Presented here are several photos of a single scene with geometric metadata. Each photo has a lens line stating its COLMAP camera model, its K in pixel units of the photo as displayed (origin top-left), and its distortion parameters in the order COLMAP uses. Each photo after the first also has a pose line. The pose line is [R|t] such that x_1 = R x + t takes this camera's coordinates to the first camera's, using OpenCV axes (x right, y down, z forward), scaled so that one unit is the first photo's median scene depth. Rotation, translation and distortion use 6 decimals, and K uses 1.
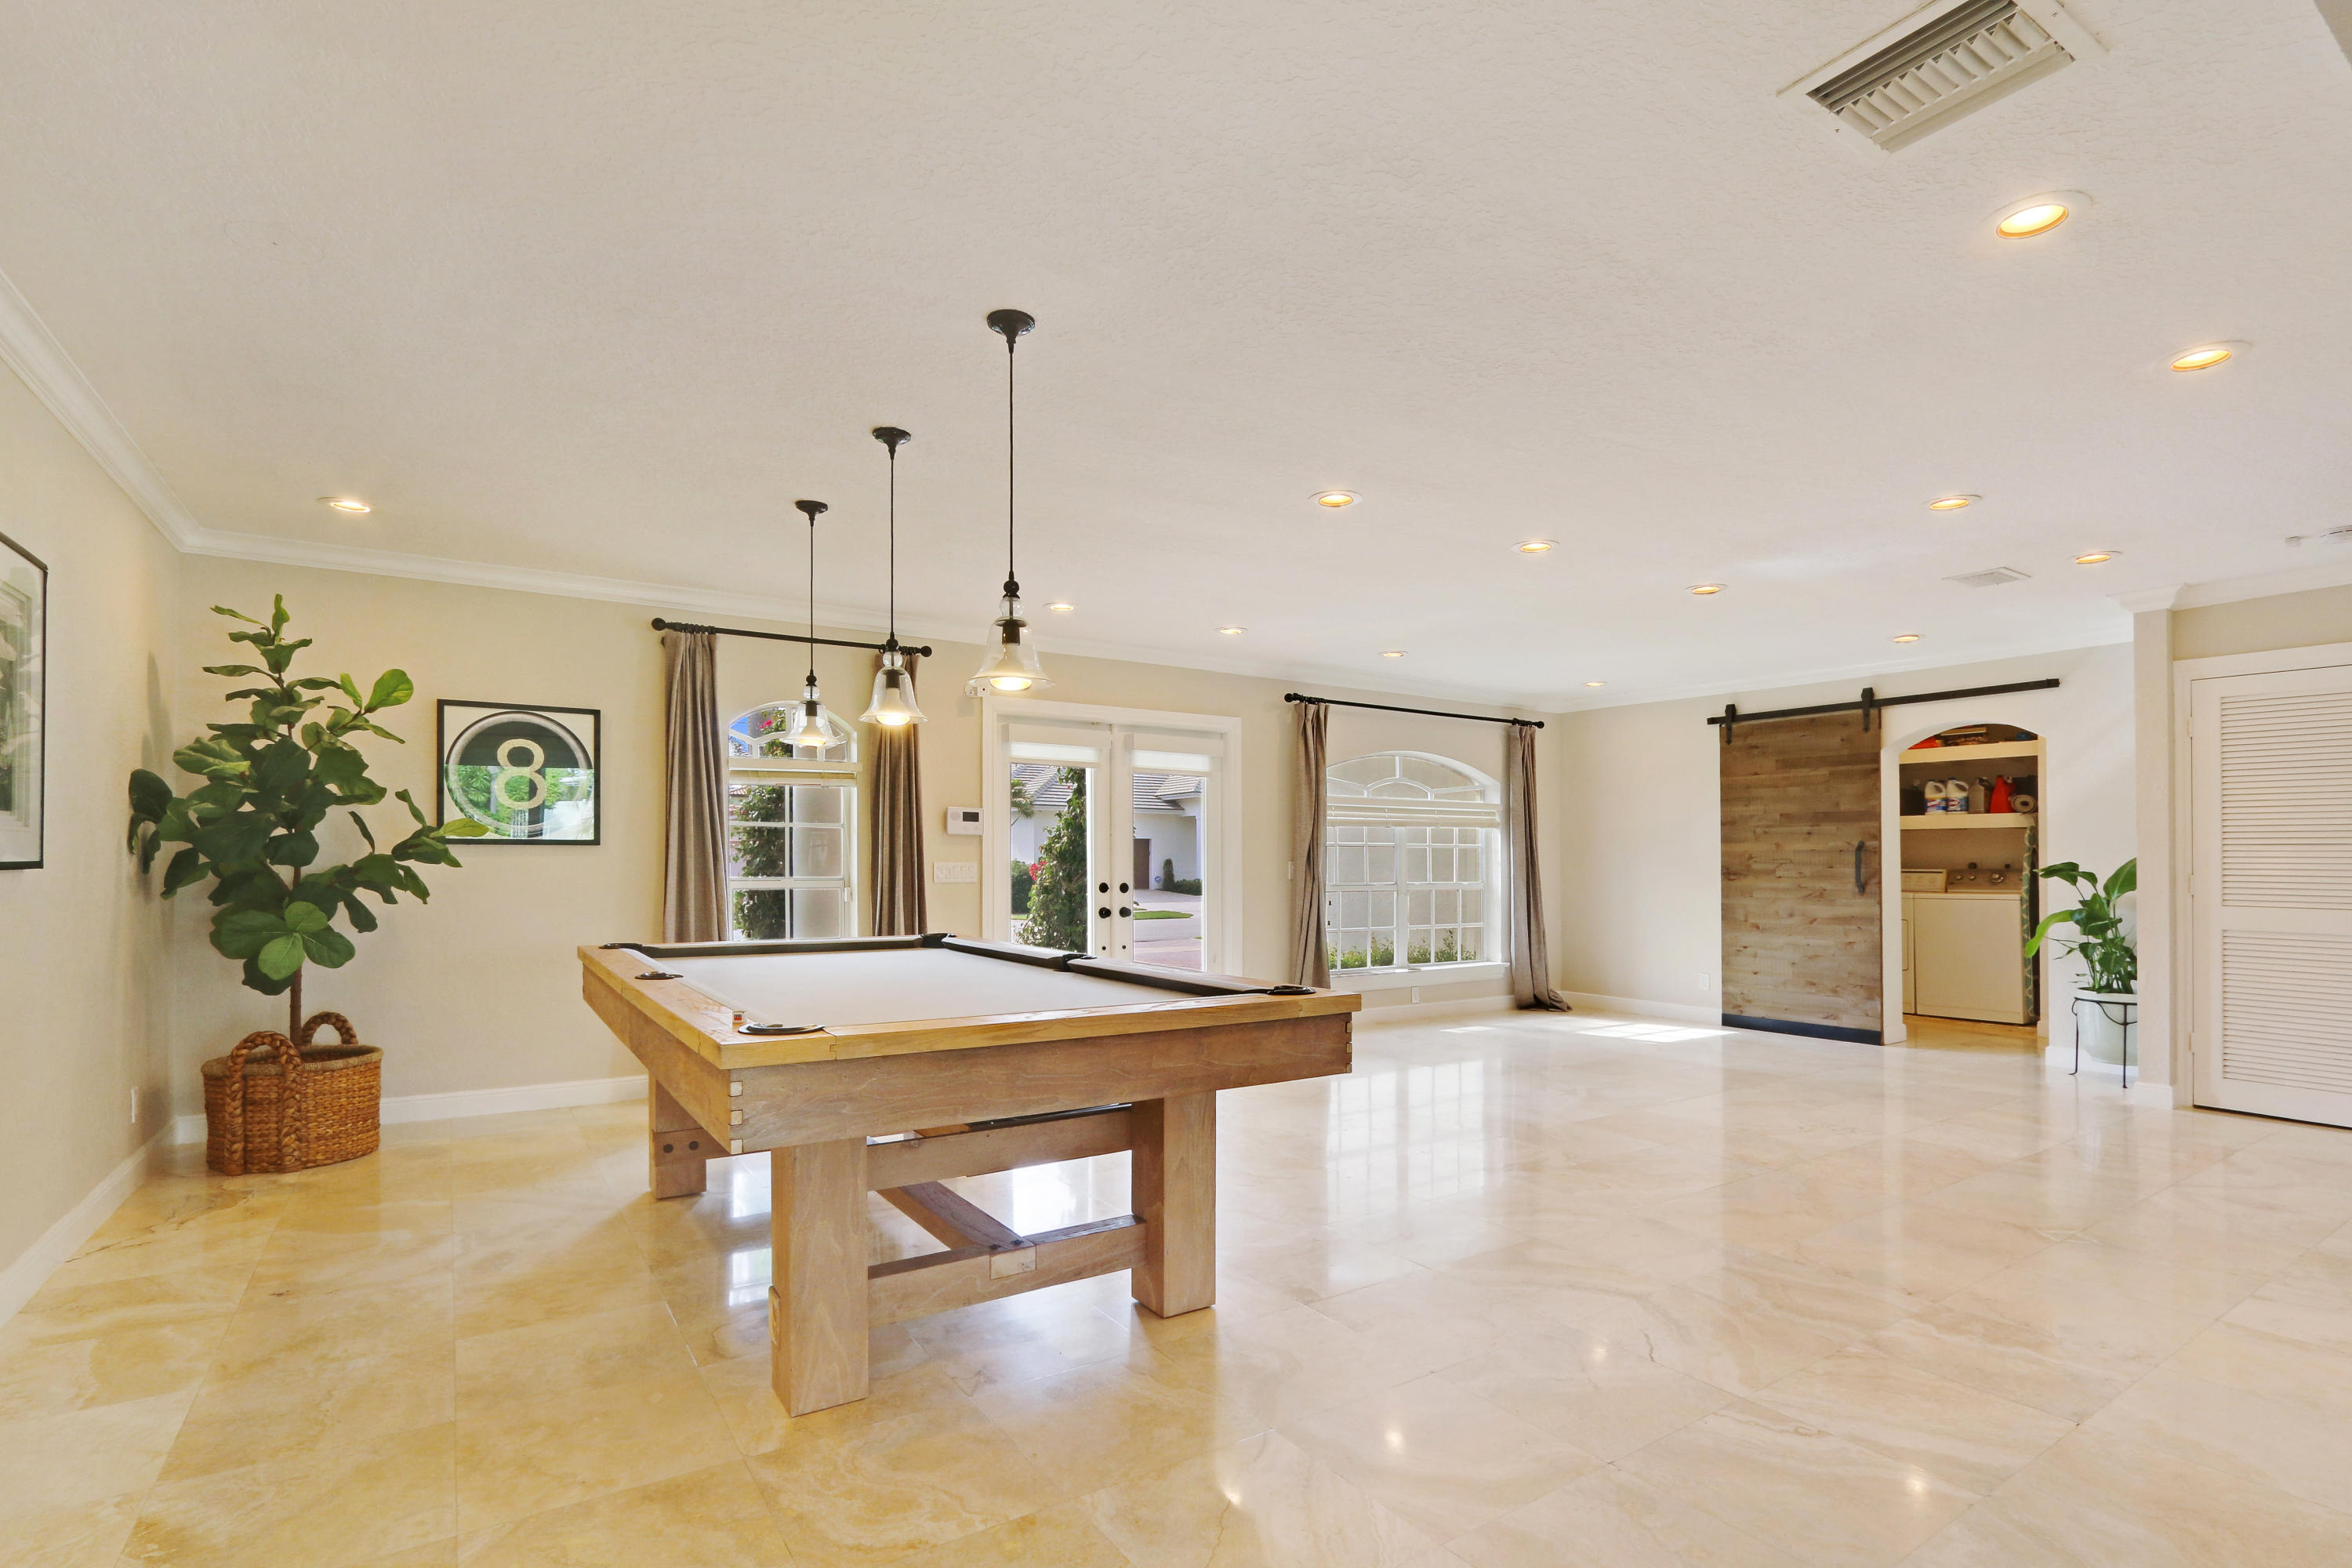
lens RADIAL K [[1118.4, 0, 1119.5], [0, 1118.4, 855.0], [0, 0, 1]] dist [-0.001228, -0.000113]
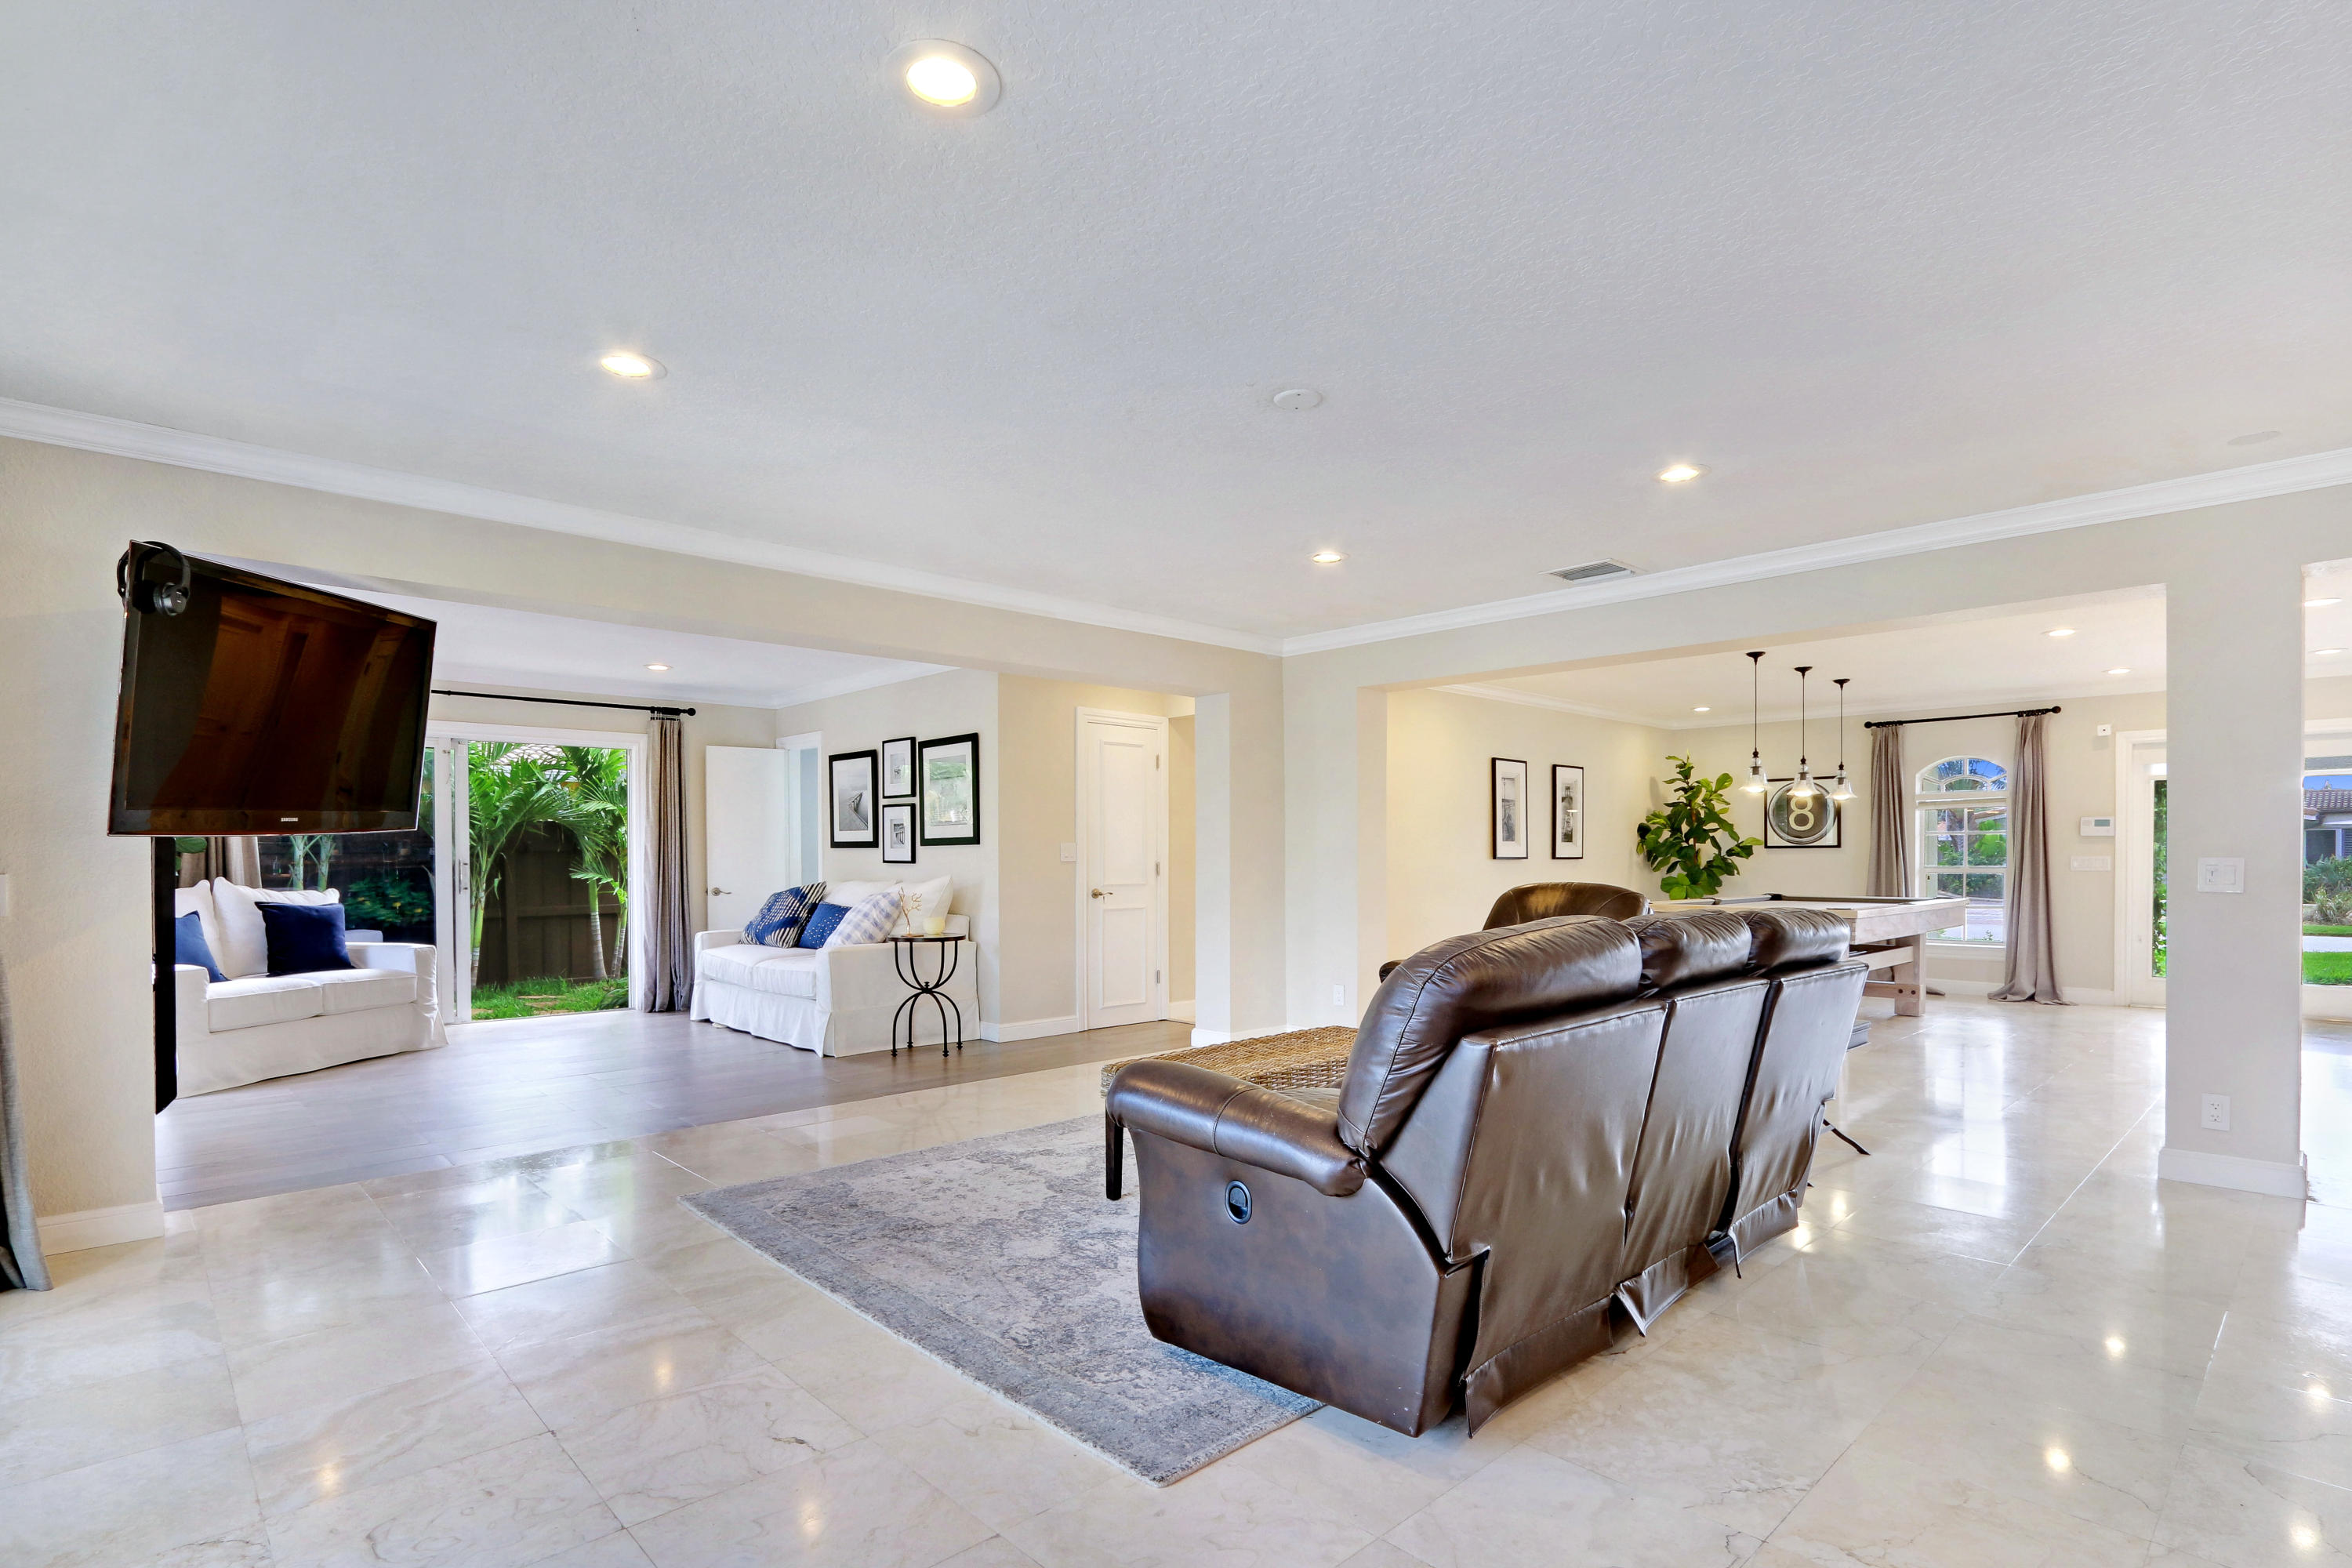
lens RADIAL K [[1186.8, 0, 1212.9], [0, 1186.8, 871.9], [0, 0, 1]] dist [-0.020134, -0.000744]
pose [[0.223044, 0.006429, -0.974787, 1.260902], [0.009465, 0.999917, 0.008760, 0.003826], [0.974763, -0.011180, 0.222964, -0.474571]]
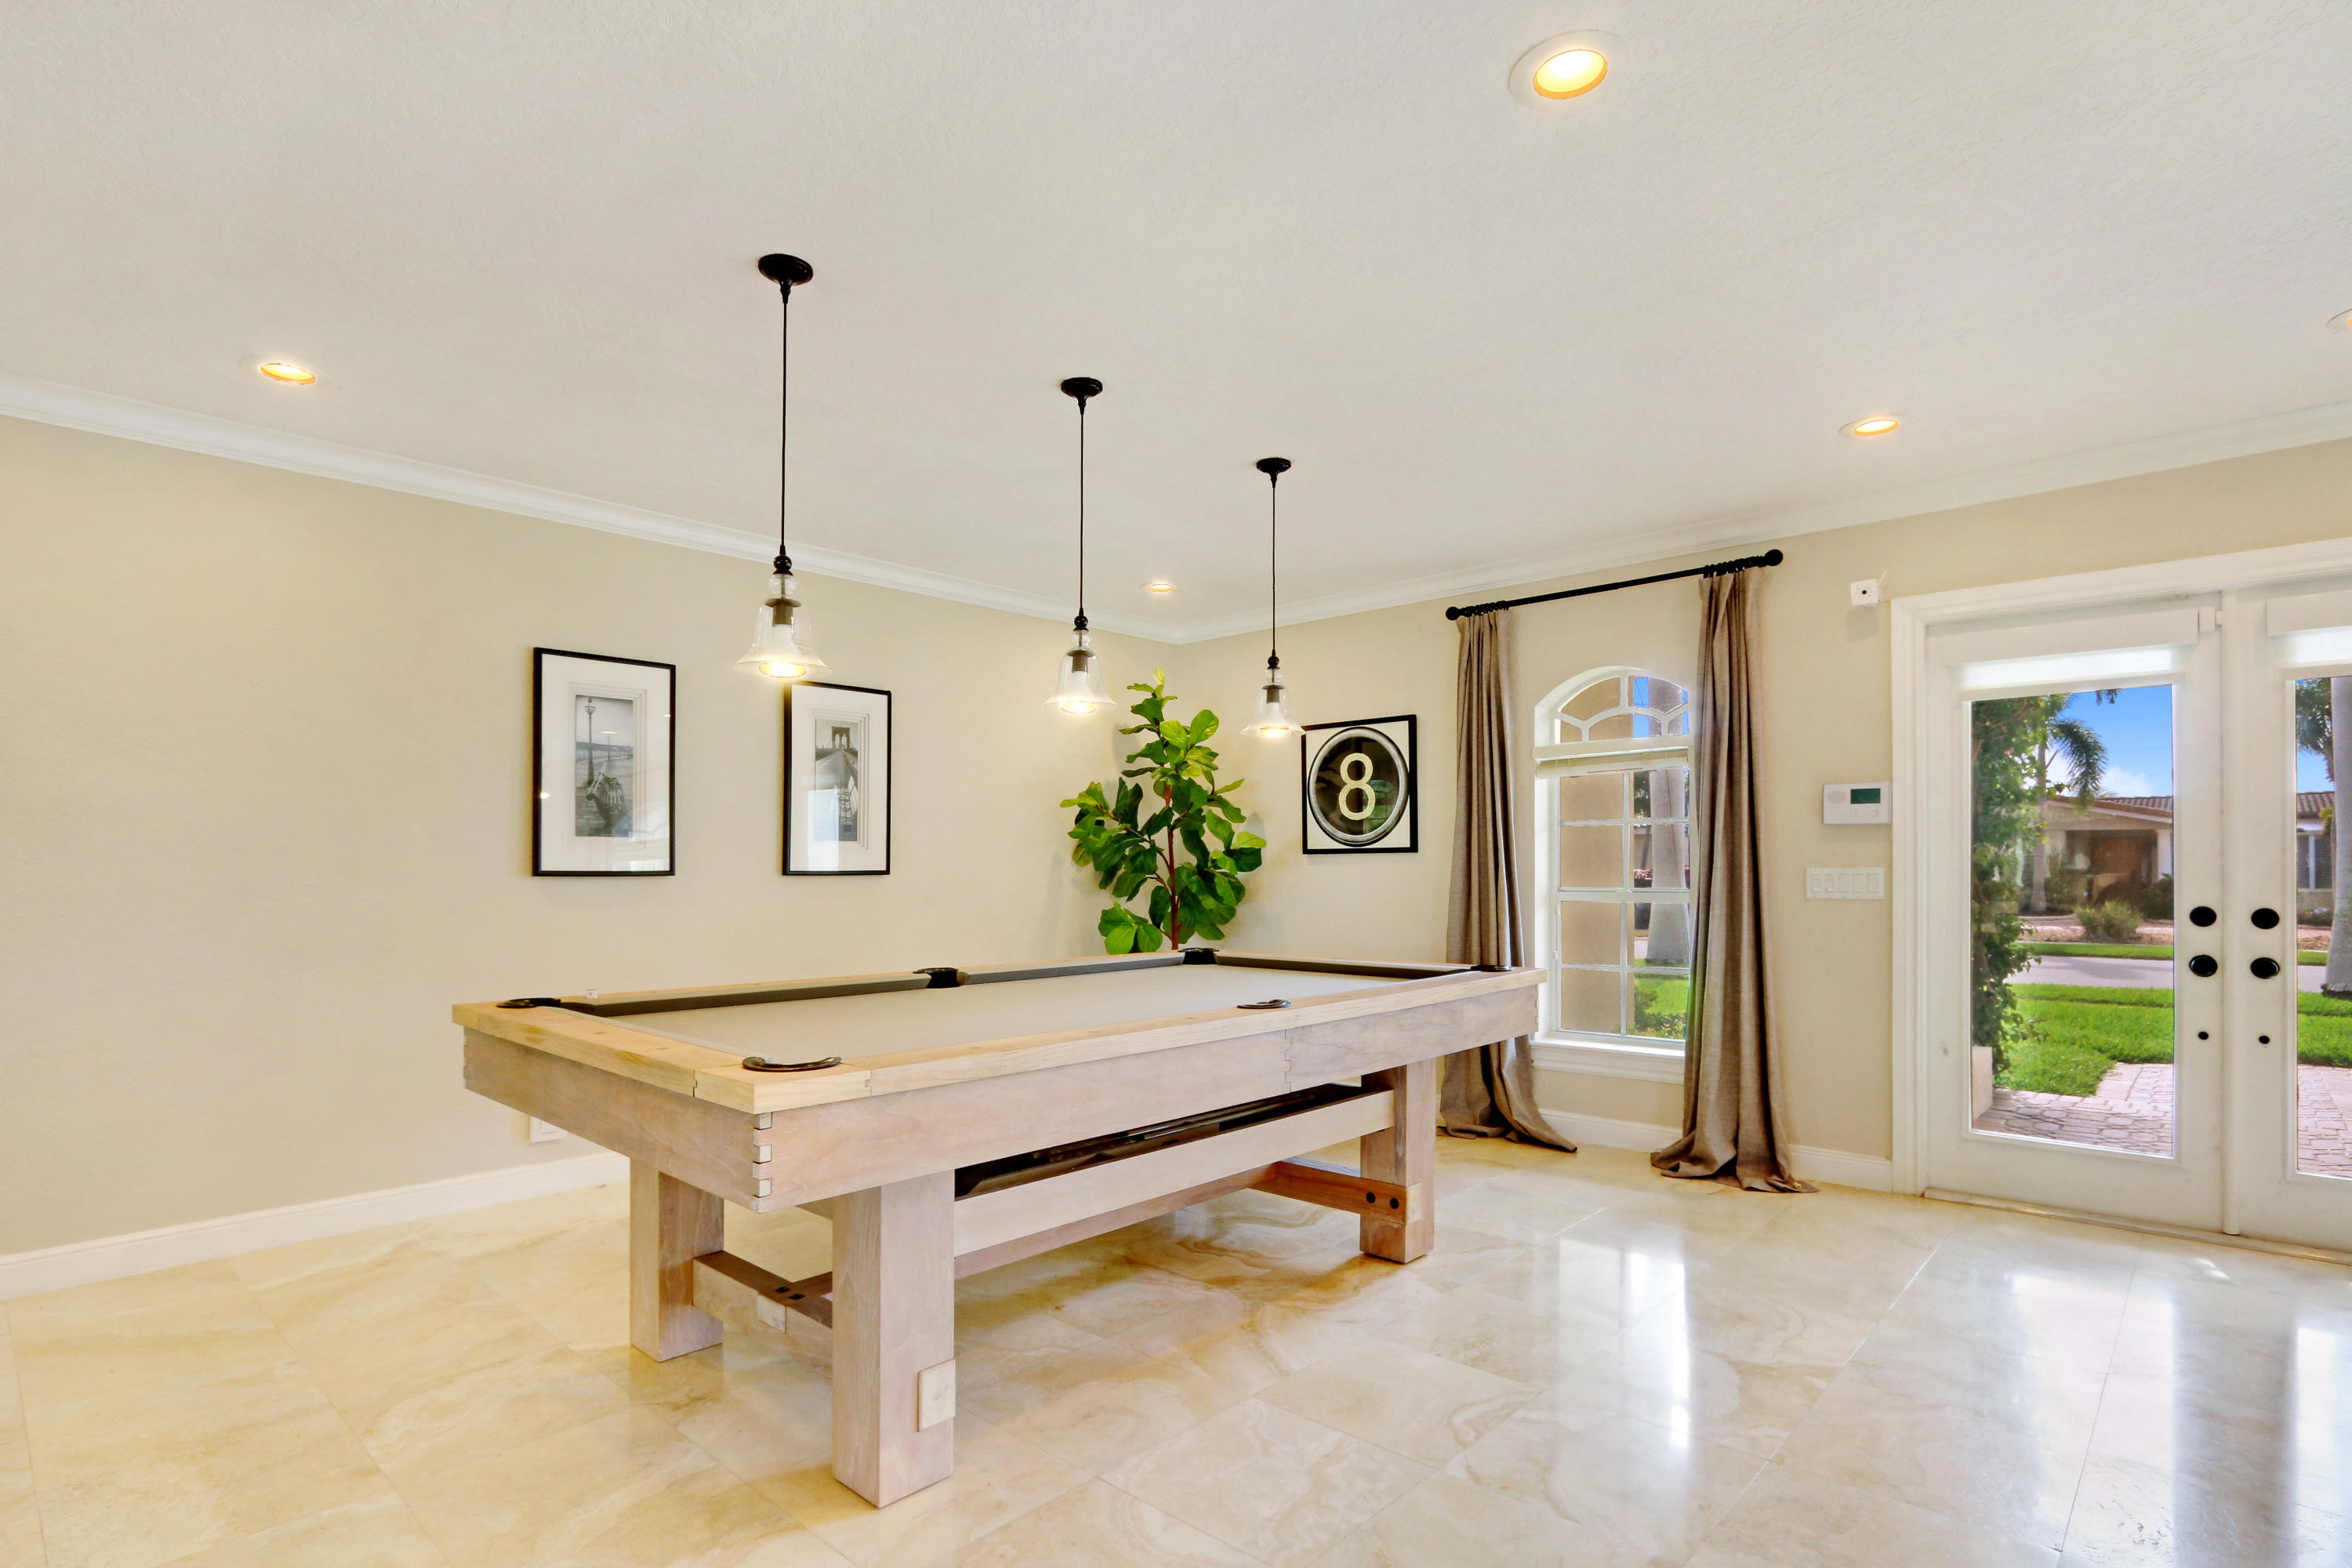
lens RADIAL K [[1160.2, 0, 1237.5], [0, 1160.2, 866.6], [0, 0, 1]] dist [-0.023717, 0.000809]
pose [[0.288714, -0.005771, -0.957398, 0.477001], [0.009602, 0.999949, -0.003132, 0.005430], [0.957367, -0.008289, 0.288755, 0.577228]]
